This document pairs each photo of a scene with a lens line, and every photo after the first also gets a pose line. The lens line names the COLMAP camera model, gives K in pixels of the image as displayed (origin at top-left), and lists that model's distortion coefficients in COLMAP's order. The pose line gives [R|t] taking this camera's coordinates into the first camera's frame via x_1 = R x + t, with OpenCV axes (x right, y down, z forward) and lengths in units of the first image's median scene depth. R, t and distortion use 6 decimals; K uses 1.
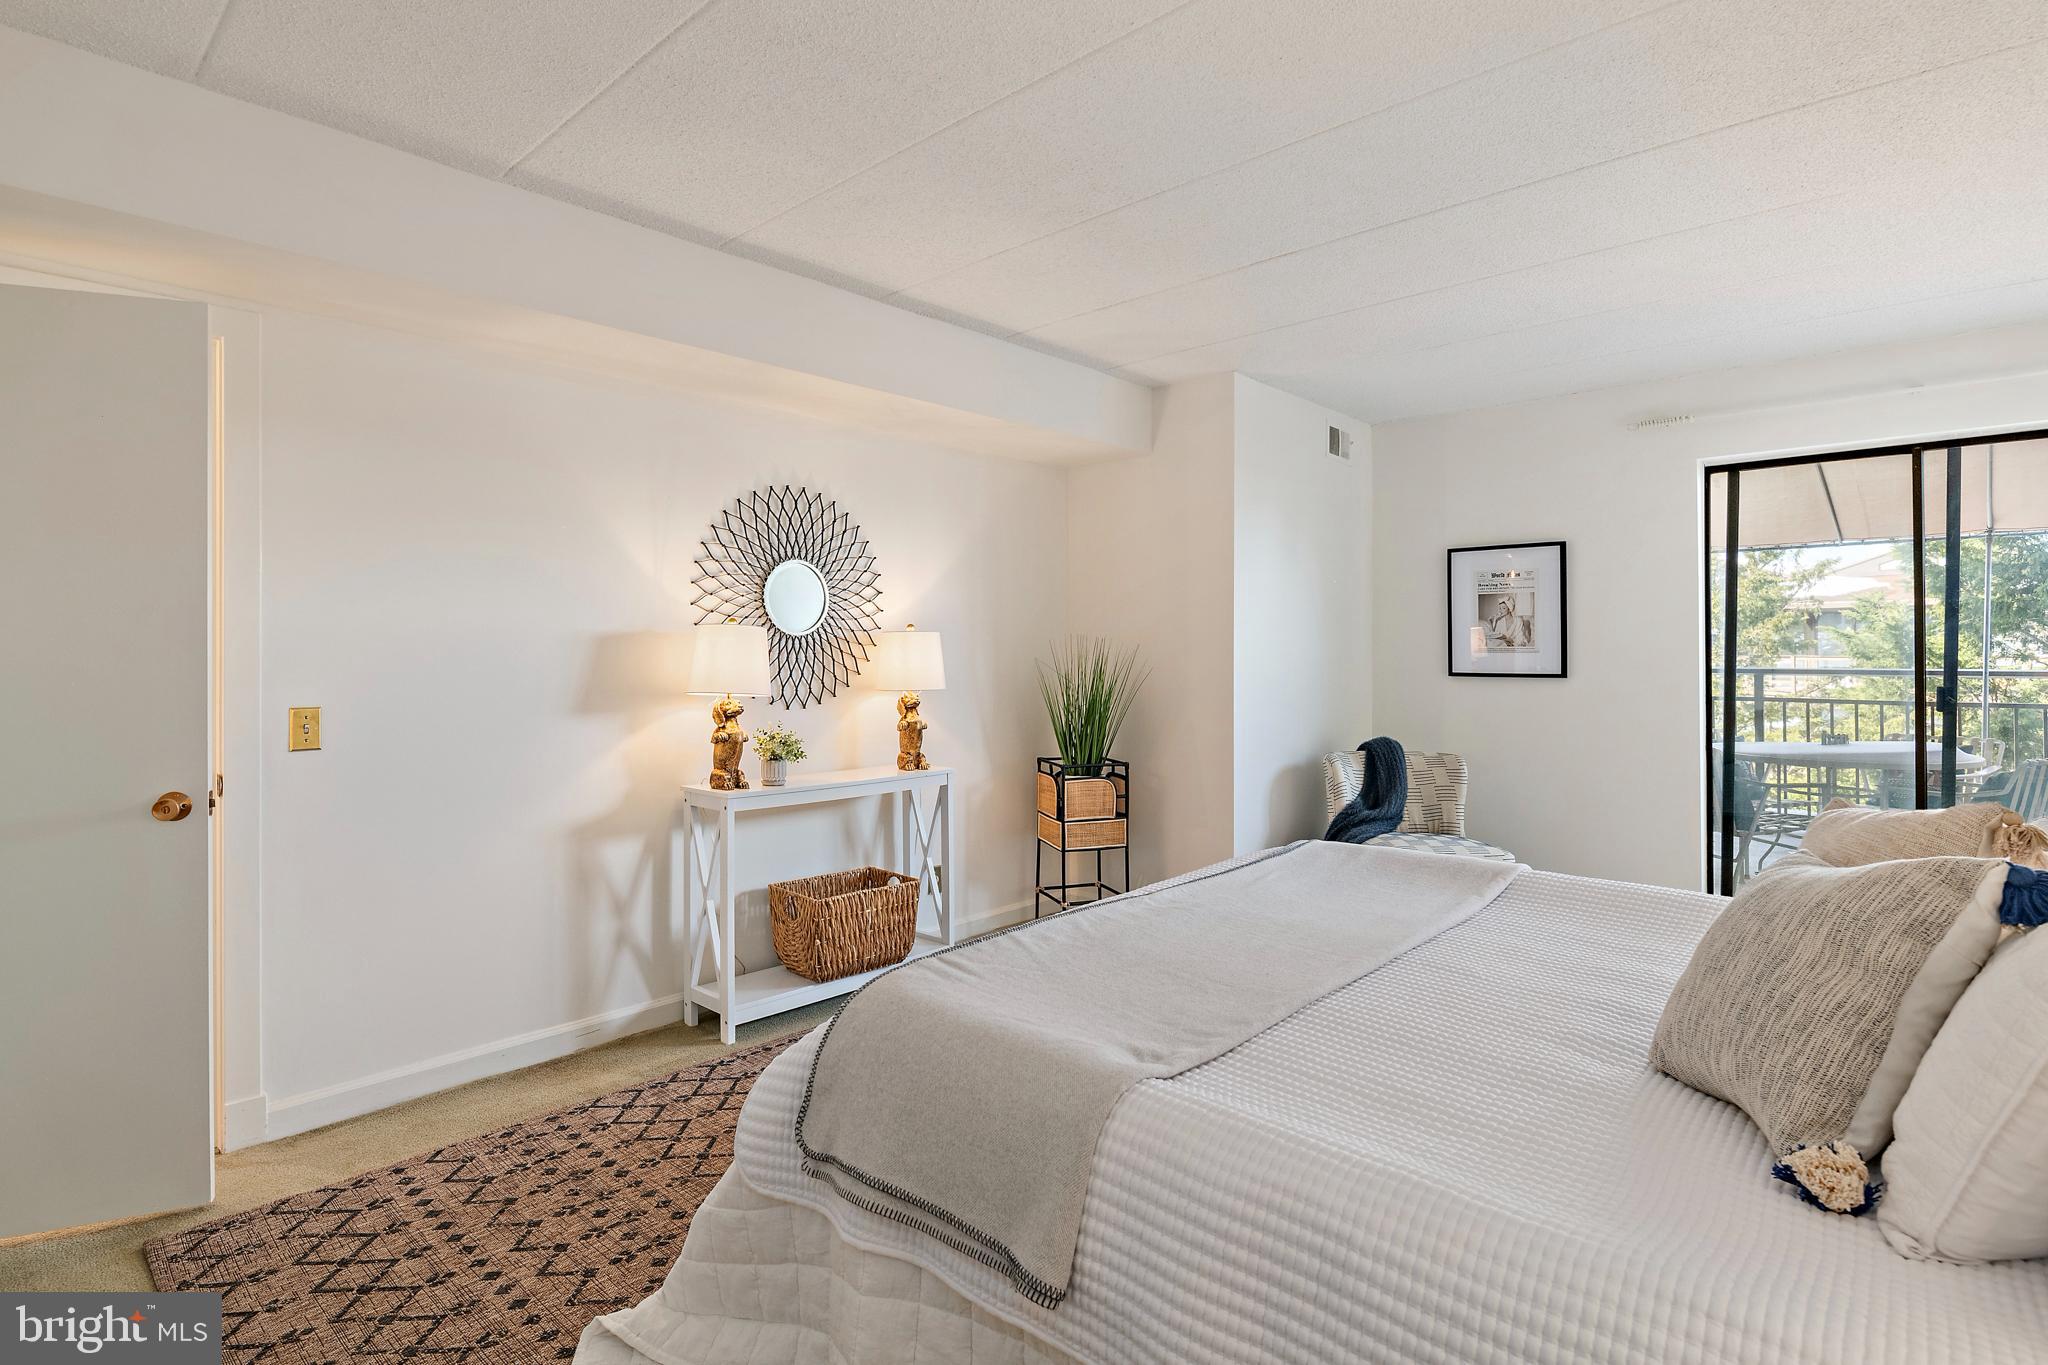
lens RADIAL K [[1016.8, 0, 1035.8], [0, 1016.8, 645.3], [0, 0, 1]] dist [-0.000643, -0.000771]
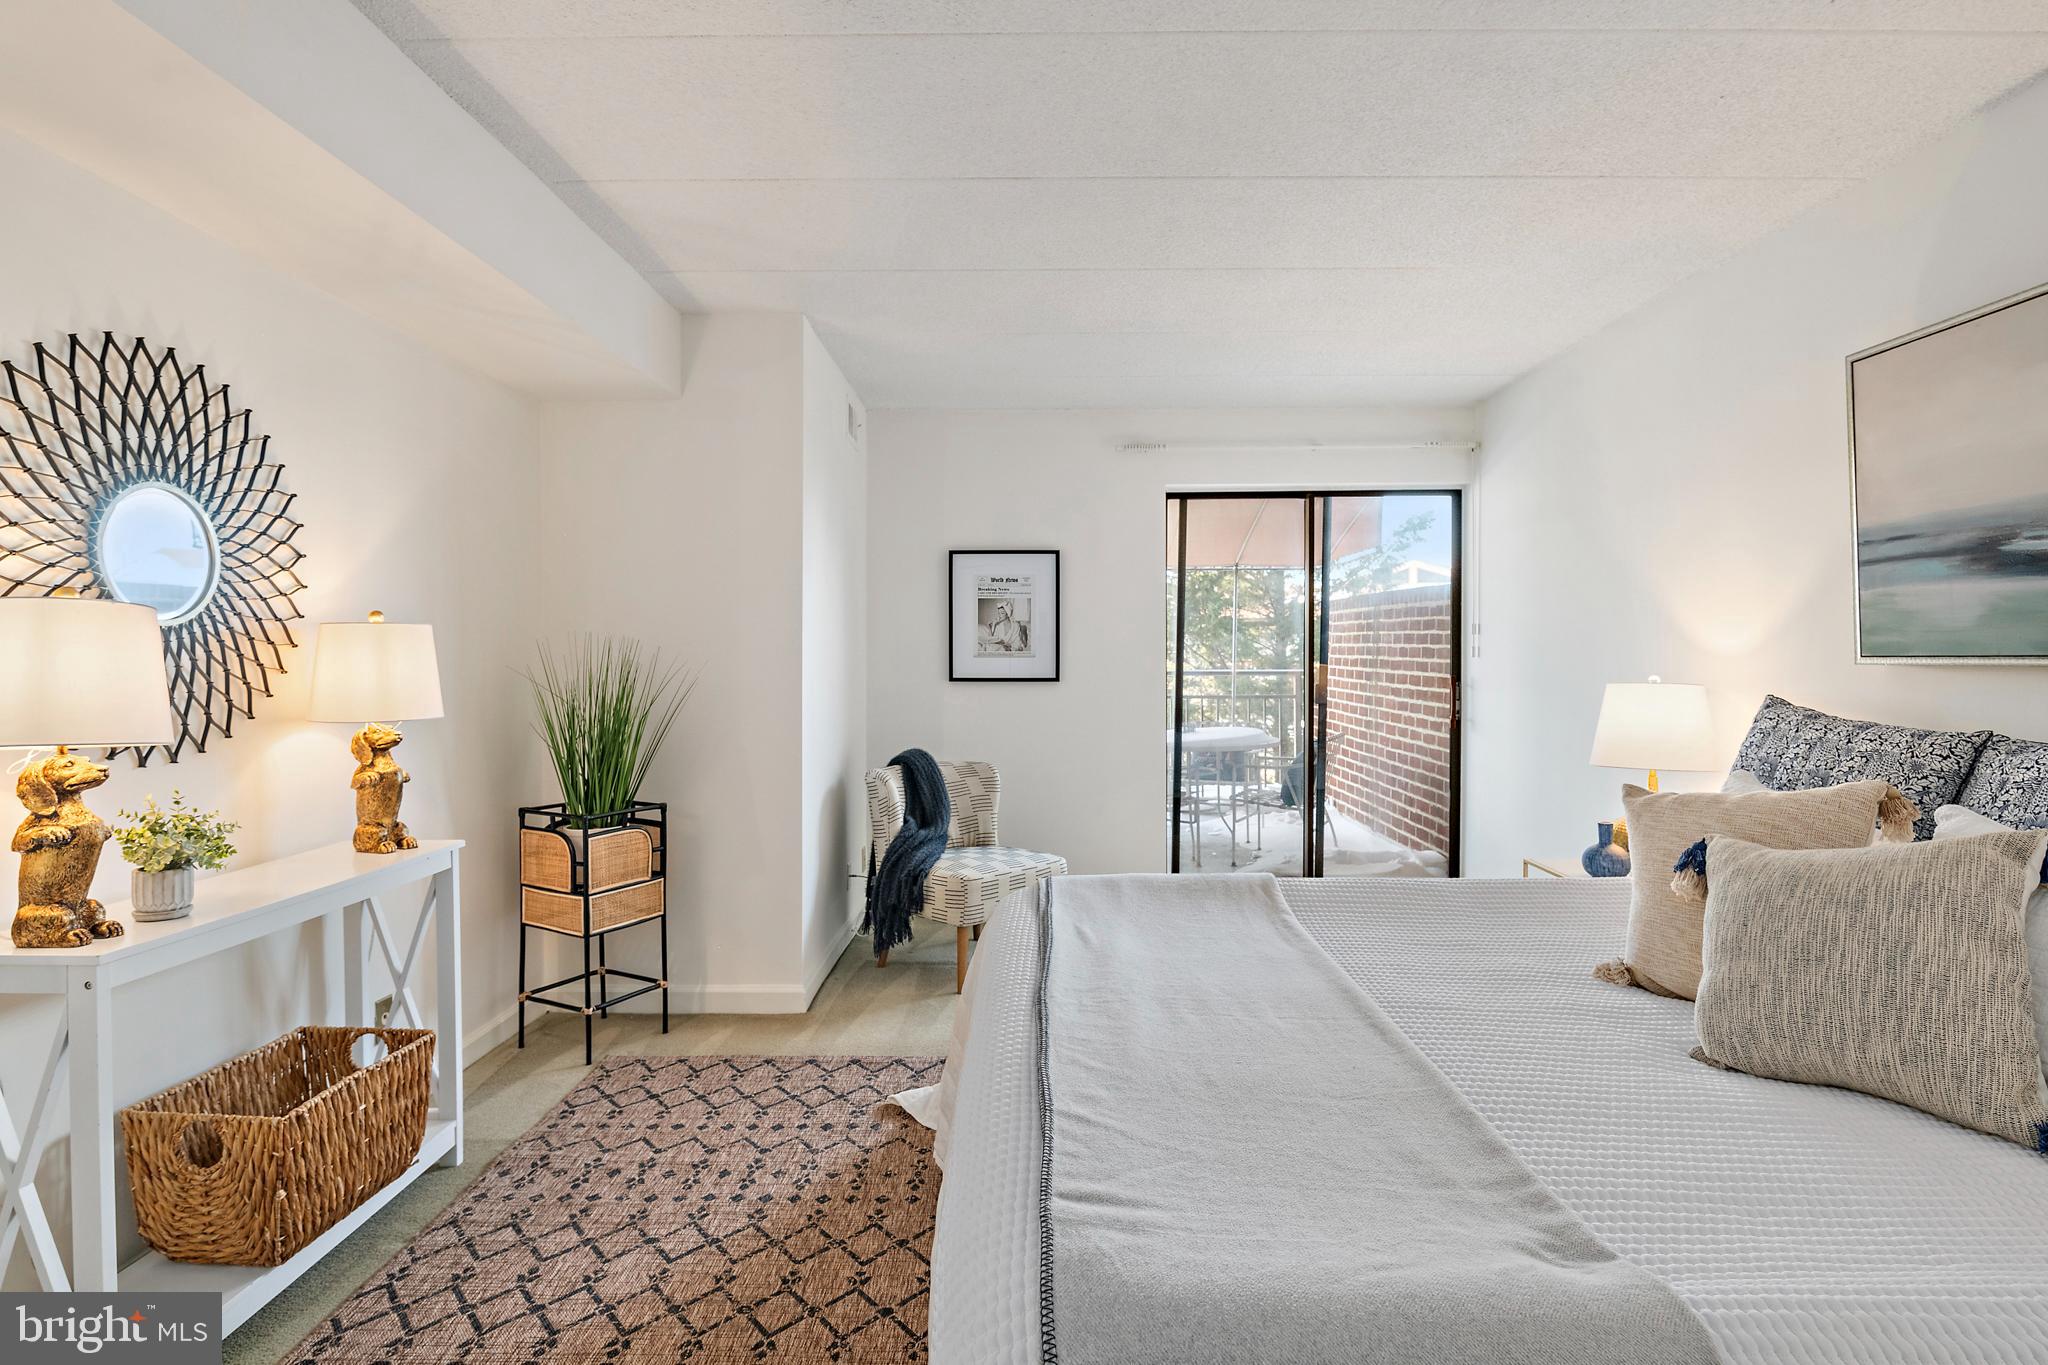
lens RADIAL K [[1021.8, 0, 1030.0], [0, 1021.8, 663.0], [0, 0, 1]] dist [-0.002038, -0.002329]
pose [[0.746385, -0.004238, 0.665501, -0.240815], [-0.004198, 0.999930, 0.011076, 0.001871], [-0.665502, -0.011060, 0.746315, 0.291144]]
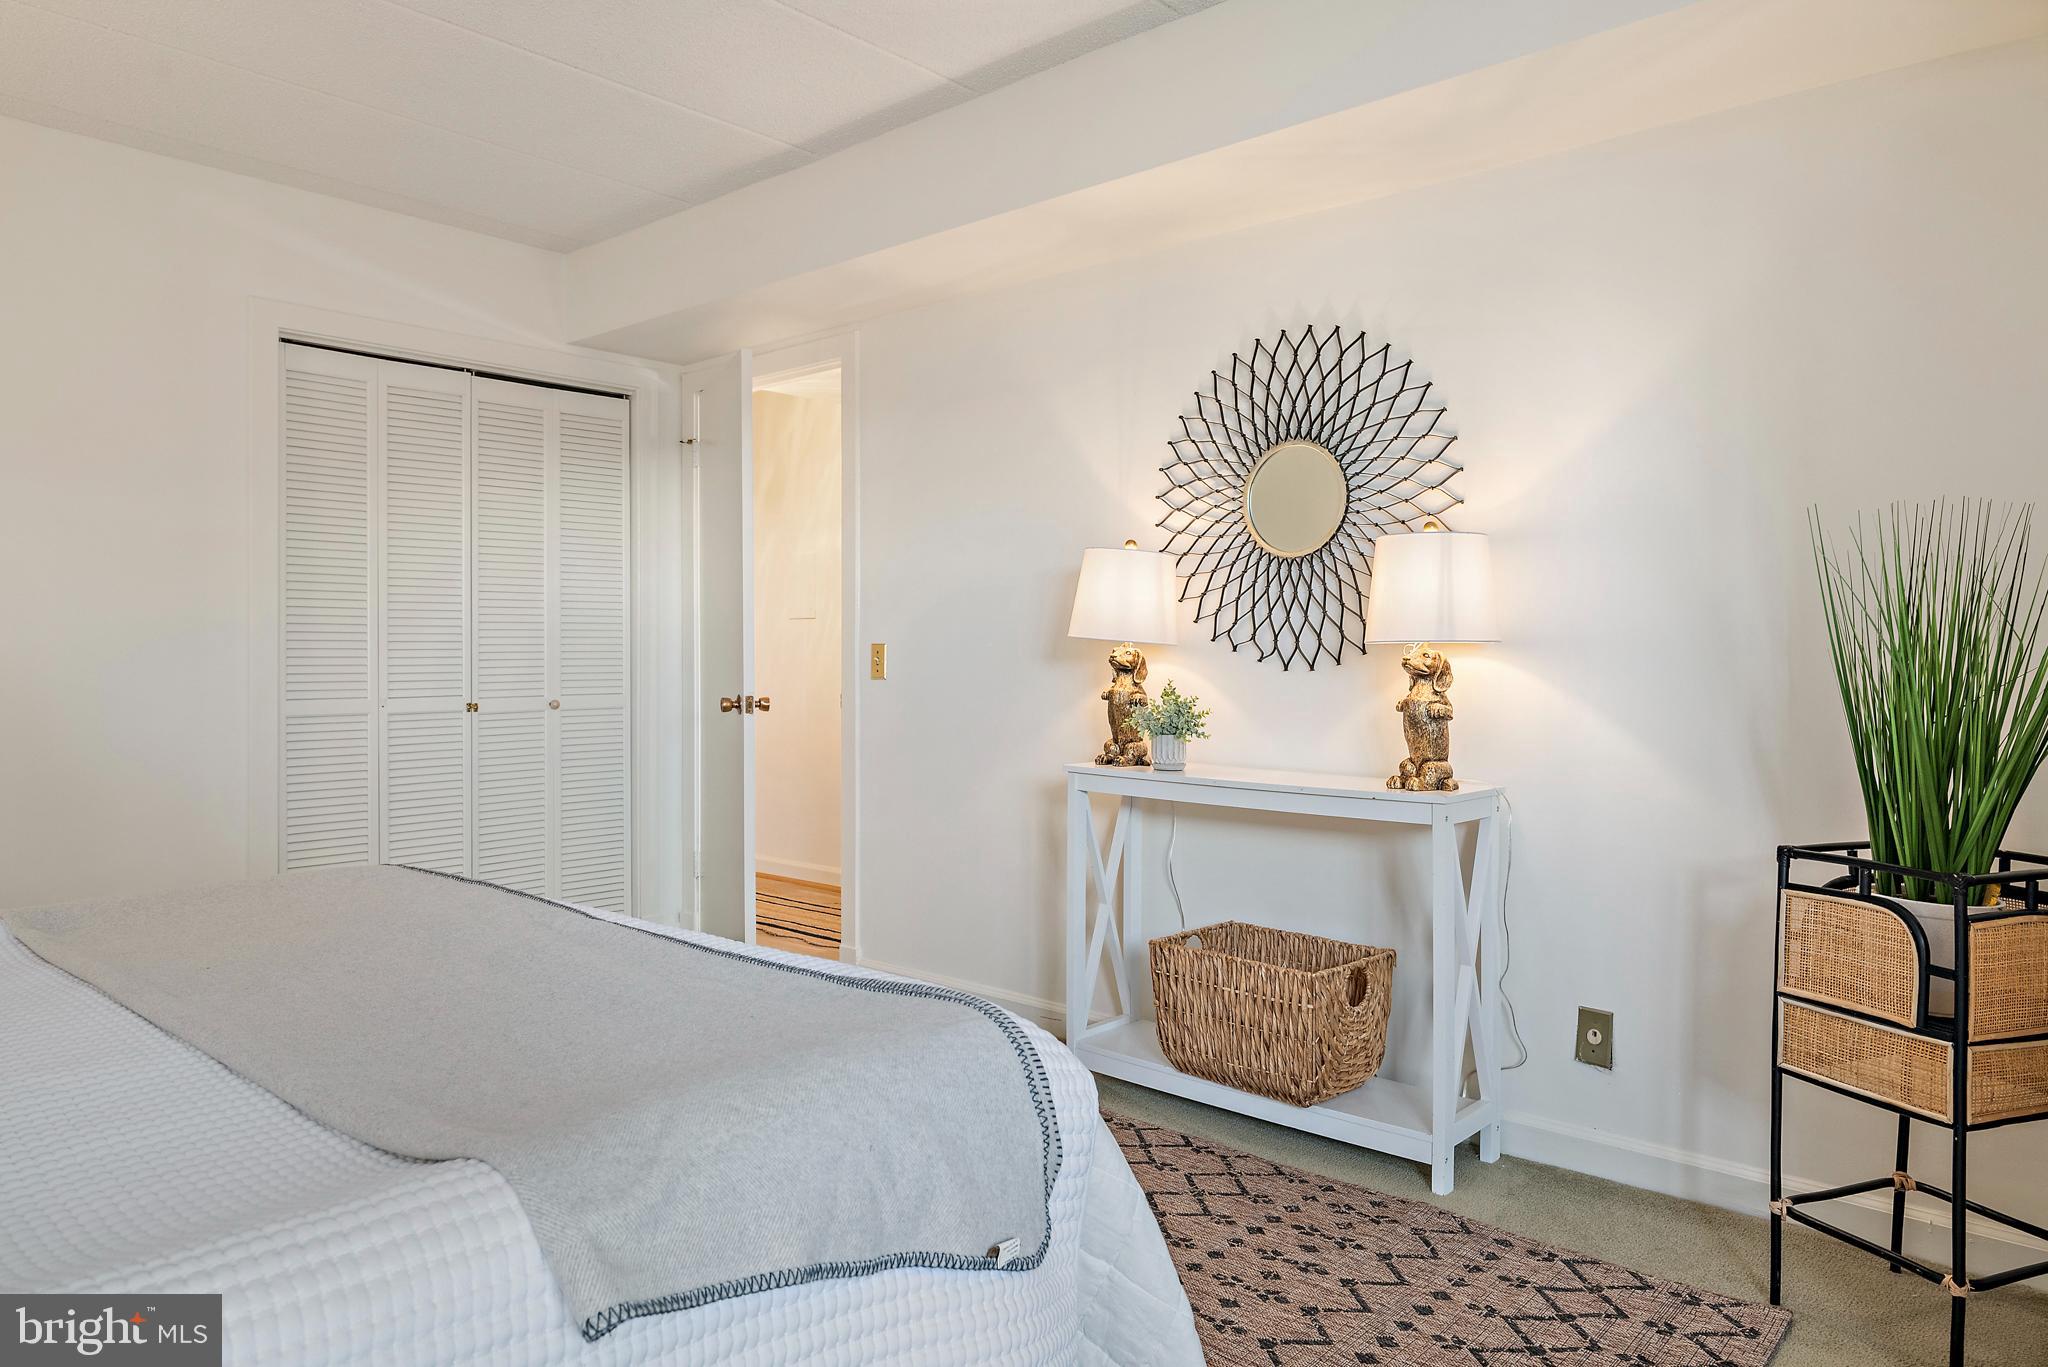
lens RADIAL K [[1334.7, 0, 1024.6], [0, 1334.7, 653.3], [0, 0, 1]] dist [-0.002587, -0.001081]
pose [[-0.001755, -0.000429, -0.999998, 0.595327], [0.004403, 0.999990, -0.000436, 0.049339], [0.999989, -0.004404, -0.001753, 0.796025]]
